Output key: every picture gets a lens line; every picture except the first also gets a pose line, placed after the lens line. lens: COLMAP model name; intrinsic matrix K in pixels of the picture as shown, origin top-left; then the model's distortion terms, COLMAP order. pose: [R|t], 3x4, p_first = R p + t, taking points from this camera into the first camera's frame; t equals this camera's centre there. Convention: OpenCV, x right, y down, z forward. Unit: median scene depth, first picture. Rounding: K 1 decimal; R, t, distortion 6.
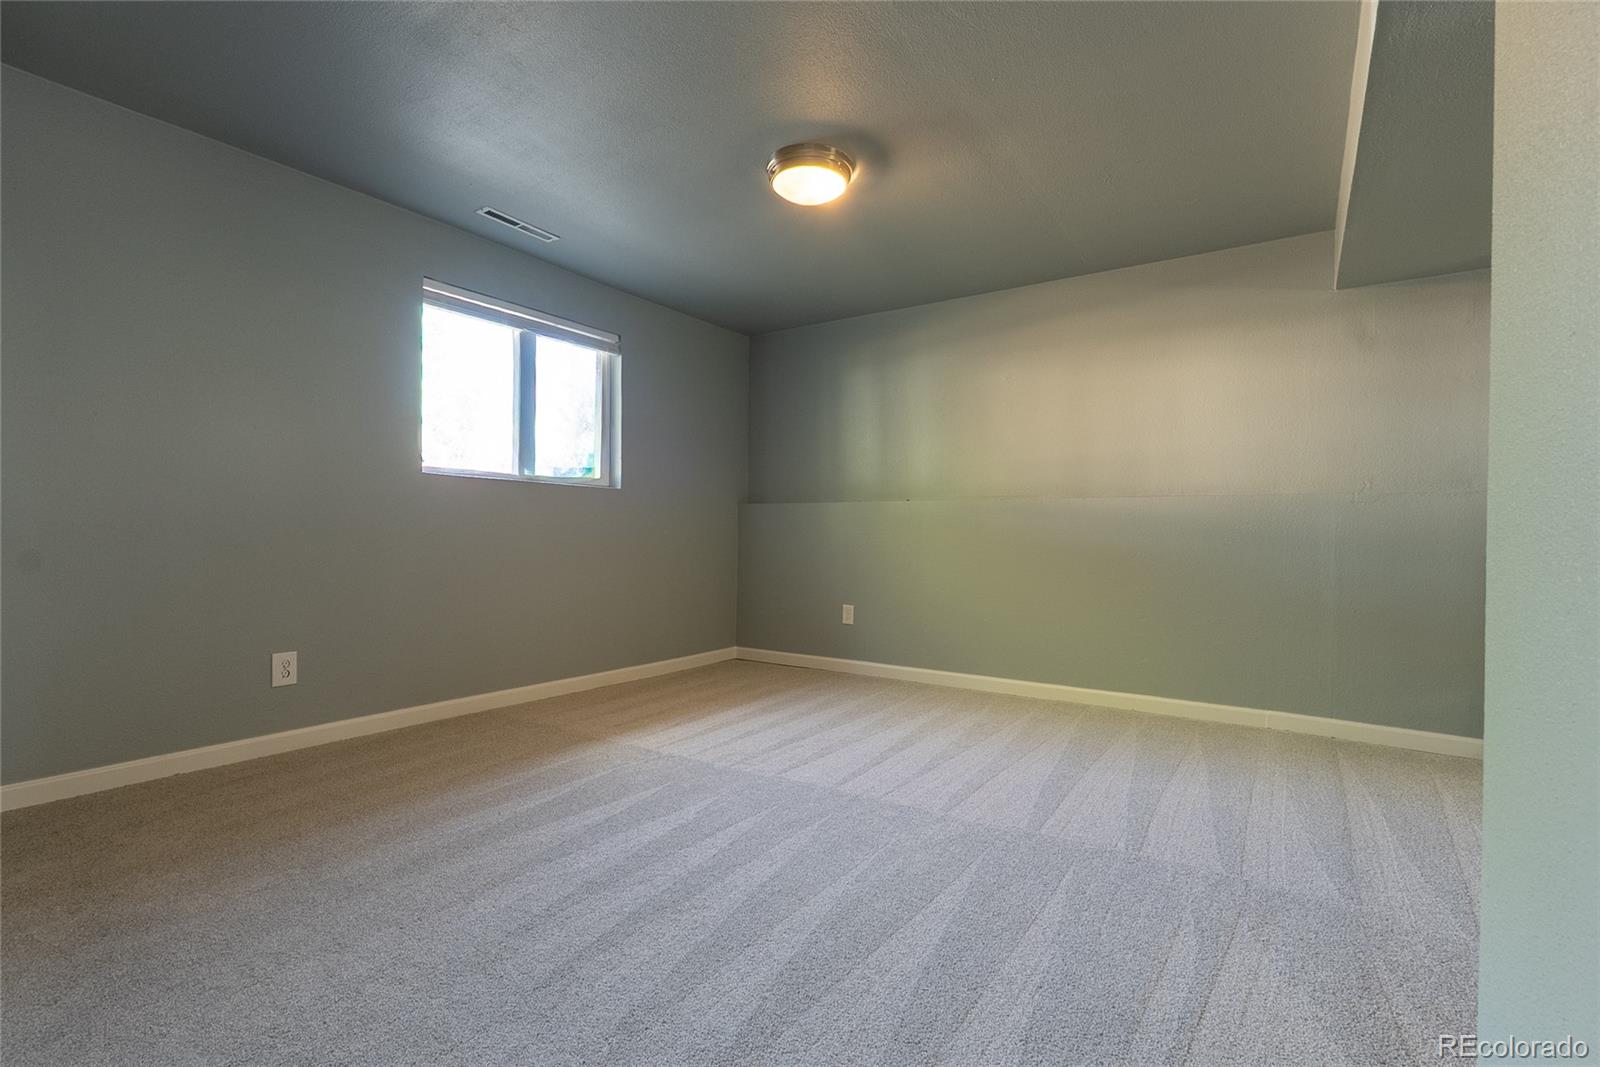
lens RADIAL K [[734.1, 0, 792.4], [0, 734.1, 533.2], [0, 0, 1]] dist [-0.004847, -0.001085]
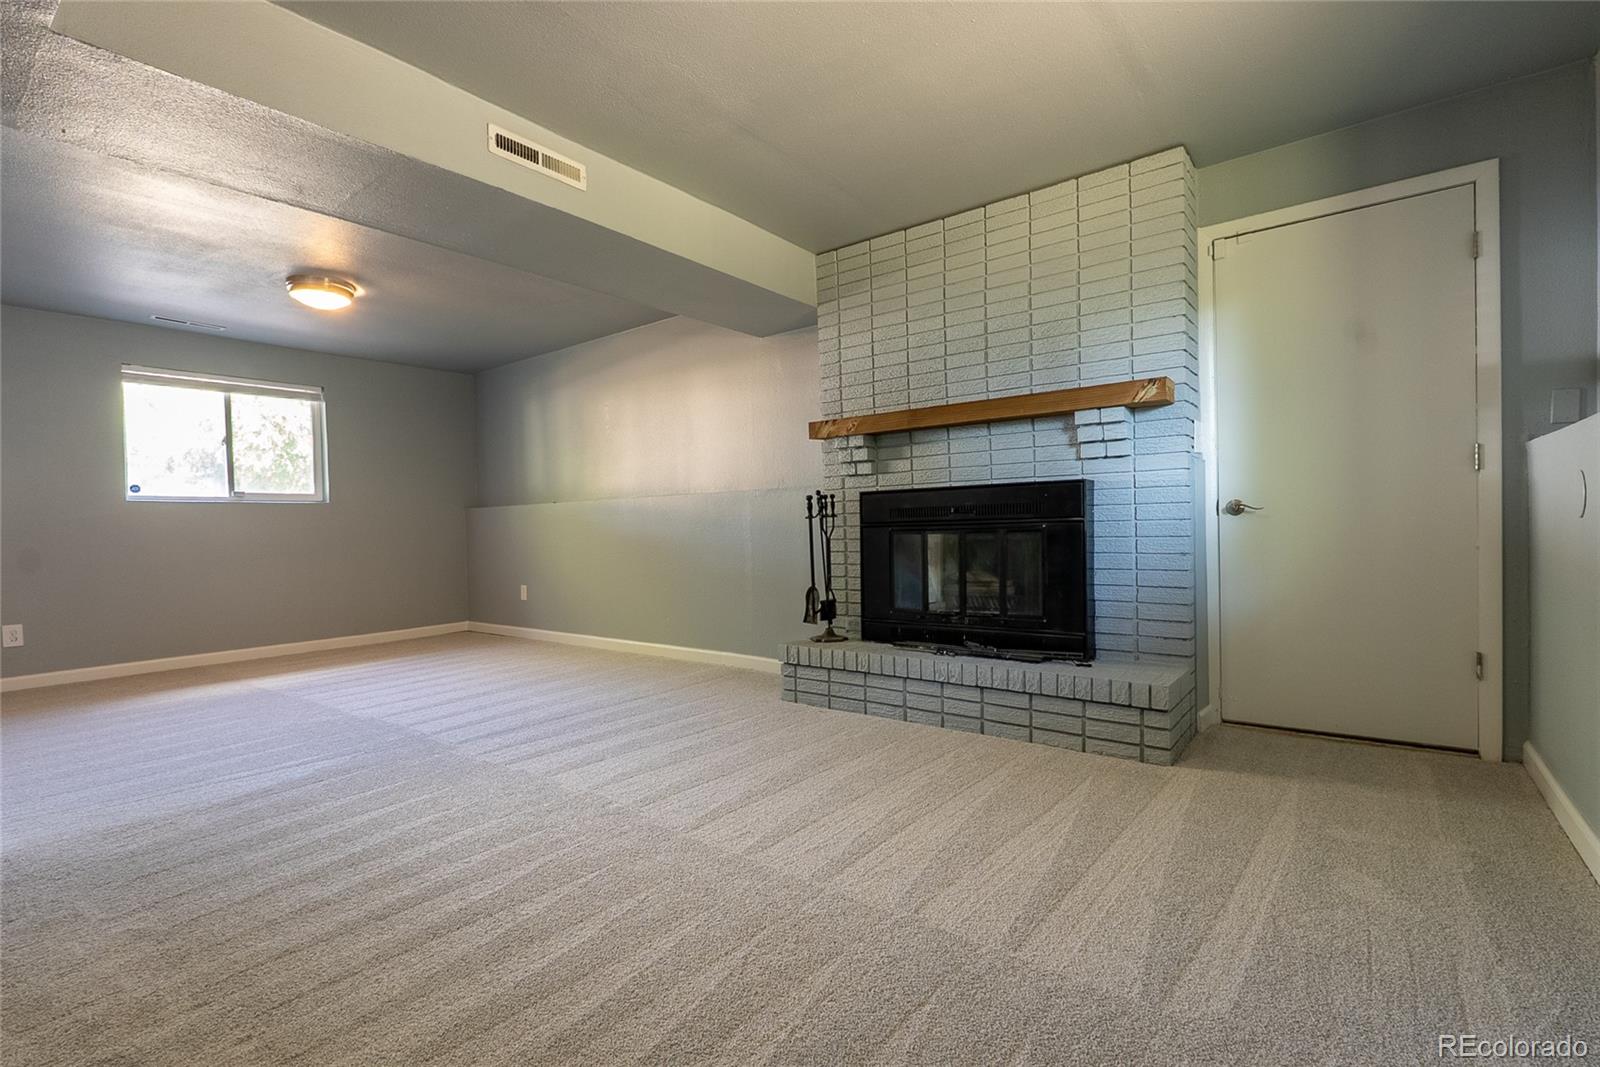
lens RADIAL K [[734.1, 0, 804.5], [0, 734.1, 536.2], [0, 0, 1]] dist [-0.004847, -0.001085]
pose [[0.997500, -0.035000, -0.061397, 0.899706], [0.036102, 0.999205, 0.016933, 0.011029], [0.060756, -0.019107, 0.997970, -0.347594]]
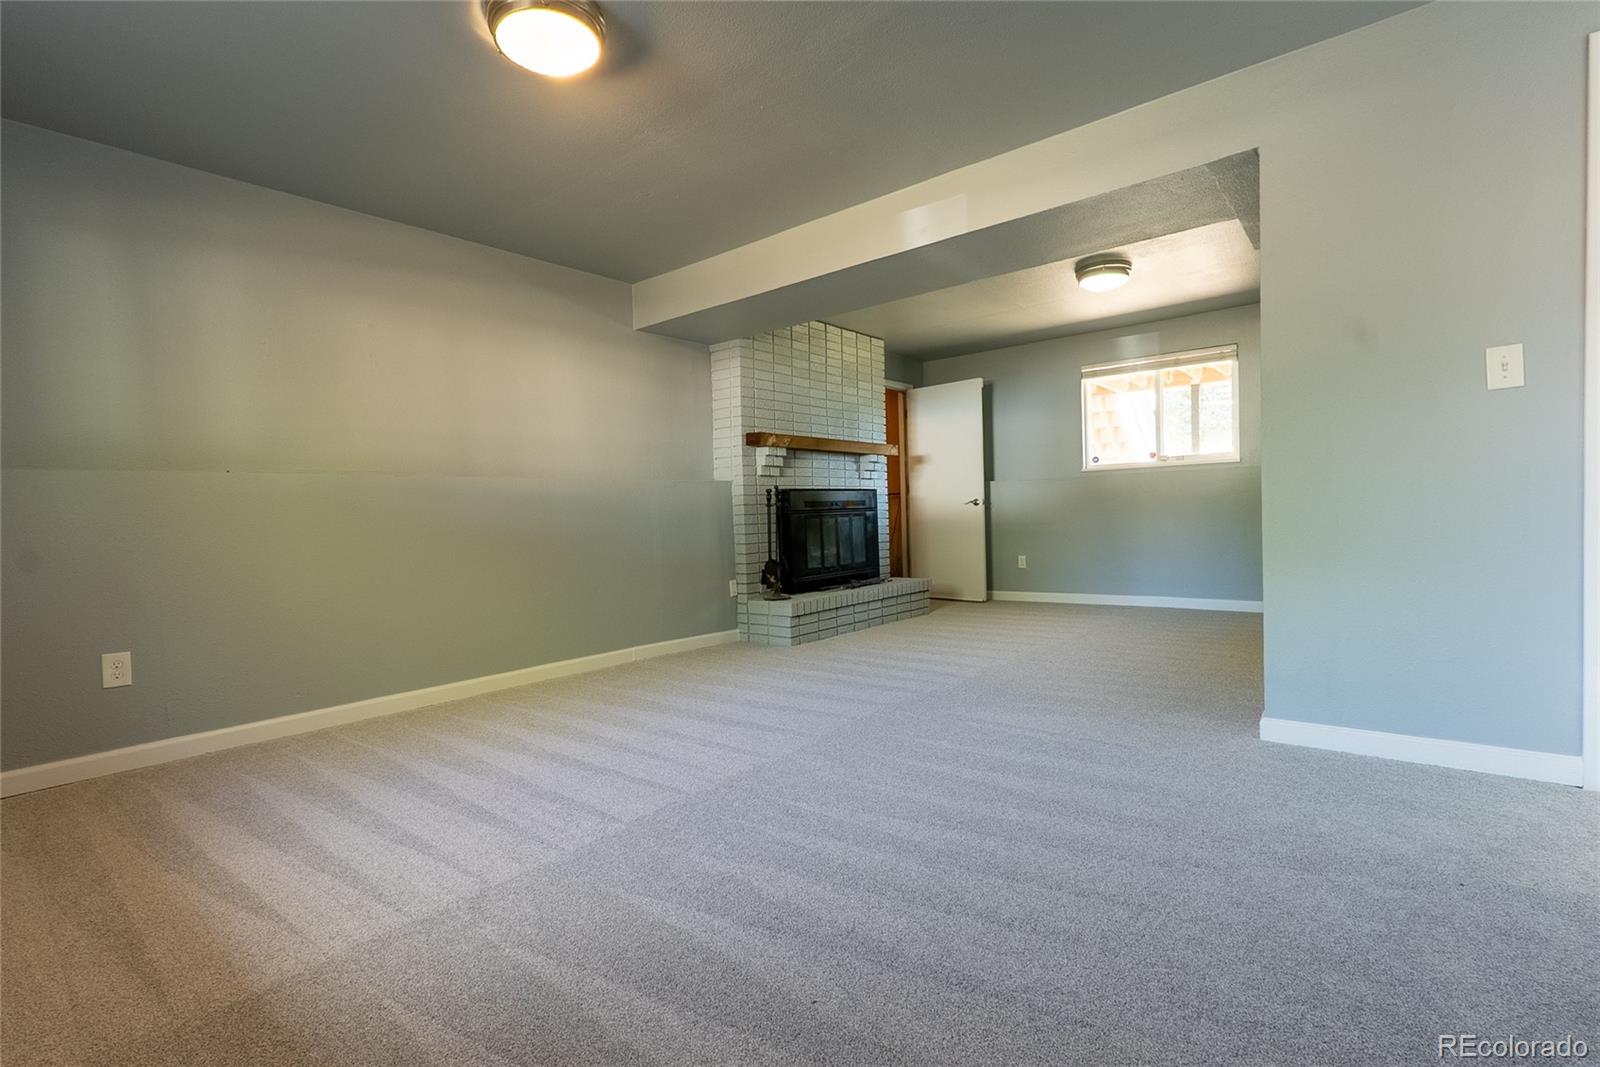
lens RADIAL K [[734.1, 0, 801.3], [0, 734.1, 537.2], [0, 0, 1]] dist [-0.004847, -0.001085]
pose [[0.094265, -0.048652, 0.994358, -0.599615], [0.029771, 0.998496, 0.046033, -0.001859], [-0.995102, 0.025263, 0.095572, 0.575480]]
